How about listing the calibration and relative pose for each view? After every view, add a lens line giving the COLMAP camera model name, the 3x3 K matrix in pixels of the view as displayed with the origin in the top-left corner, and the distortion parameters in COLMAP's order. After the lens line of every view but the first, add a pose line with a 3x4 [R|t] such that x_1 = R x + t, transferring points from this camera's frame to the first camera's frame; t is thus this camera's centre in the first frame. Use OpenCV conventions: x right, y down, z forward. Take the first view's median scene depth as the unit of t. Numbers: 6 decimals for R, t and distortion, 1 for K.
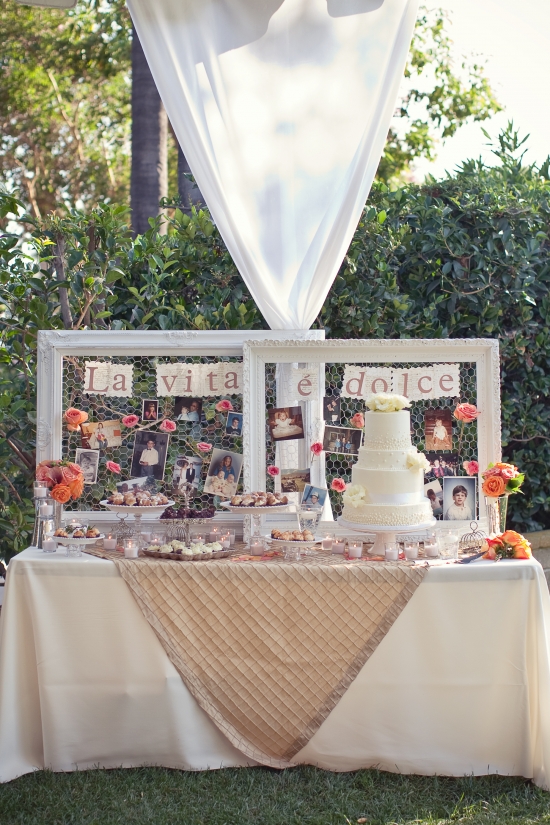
lens RADIAL K [[1514.6, 0, 275.1], [0, 1514.6, 412.0], [0, 0, 1]] dist [-0.136248, 0.000000]
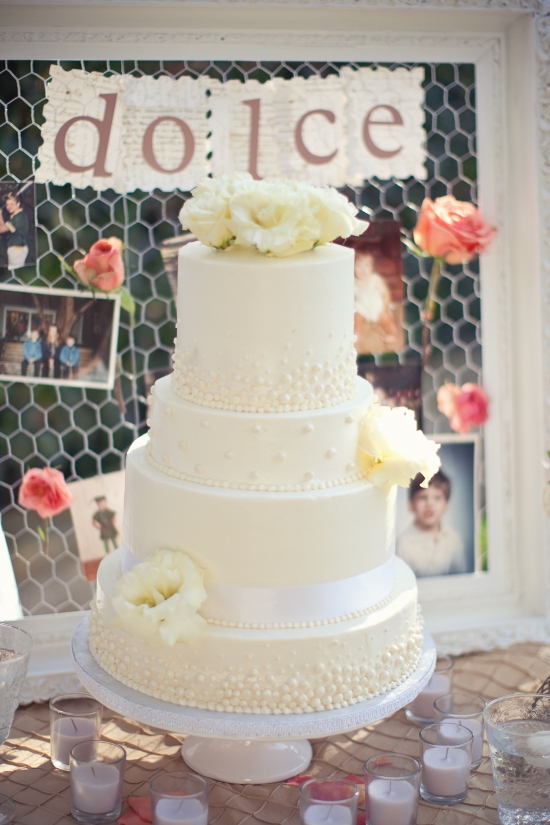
lens RADIAL K [[1514.6, 0, 273.6], [0, 1514.6, 412.8], [0, 0, 1]] dist [-0.136248, 0.000000]
pose [[0.945115, -0.059060, 0.321355, -0.007671], [0.000727, 0.983906, 0.178687, -0.017701], [-0.326736, -0.168646, 0.929947, 0.717181]]
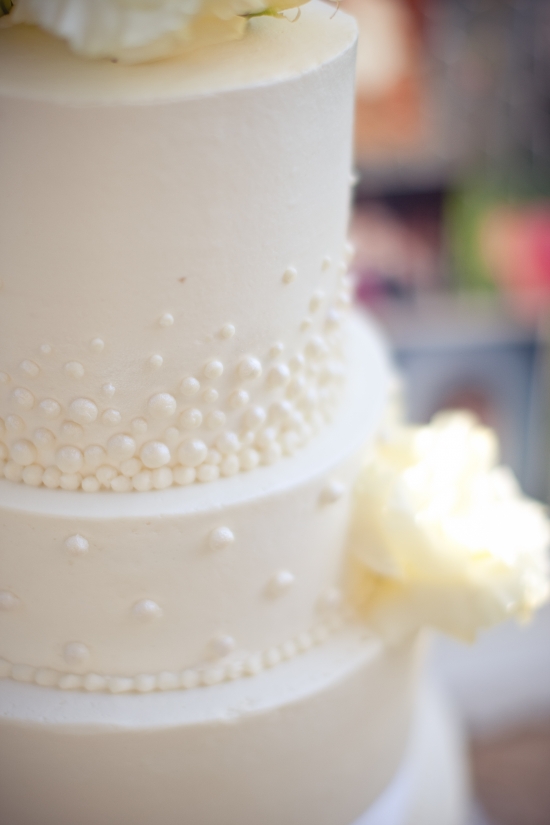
lens RADIAL K [[1514.6, 0, 276.0], [0, 1514.6, 413.0], [0, 0, 1]] dist [-0.136248, 0.000000]
pose [[0.937153, -0.132420, 0.322813, 0.046973], [-0.029450, 0.891864, 0.451345, -0.018645], [-0.347673, -0.432486, 0.831913, 0.858533]]
